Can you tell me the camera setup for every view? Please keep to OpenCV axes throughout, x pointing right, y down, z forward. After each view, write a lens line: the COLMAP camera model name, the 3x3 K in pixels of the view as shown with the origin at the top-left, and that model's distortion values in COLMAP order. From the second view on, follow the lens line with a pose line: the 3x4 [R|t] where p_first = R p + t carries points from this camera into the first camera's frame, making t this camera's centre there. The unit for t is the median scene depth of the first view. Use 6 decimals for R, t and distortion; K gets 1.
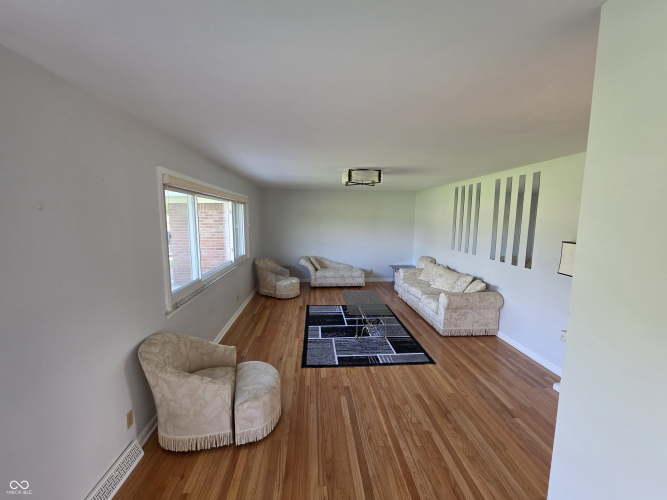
lens RADIAL K [[268.2, 0, 330.7], [0, 268.2, 249.7], [0, 0, 1]] dist [-0.002529, 0.000326]
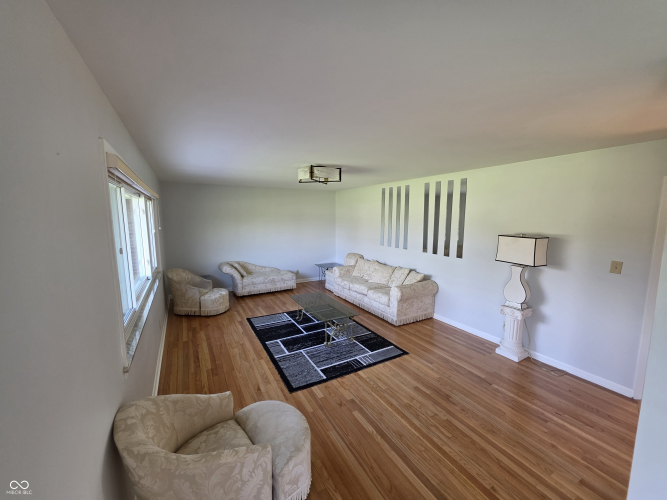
lens RADIAL K [[268.2, 0, 332.3], [0, 268.2, 249.8], [0, 0, 1]] dist [-0.002529, 0.000326]
pose [[0.906581, -0.061149, 0.417578, -0.265987], [0.058313, 0.998107, 0.019559, -0.023328], [-0.417983, 0.006618, 0.908431, 0.133276]]
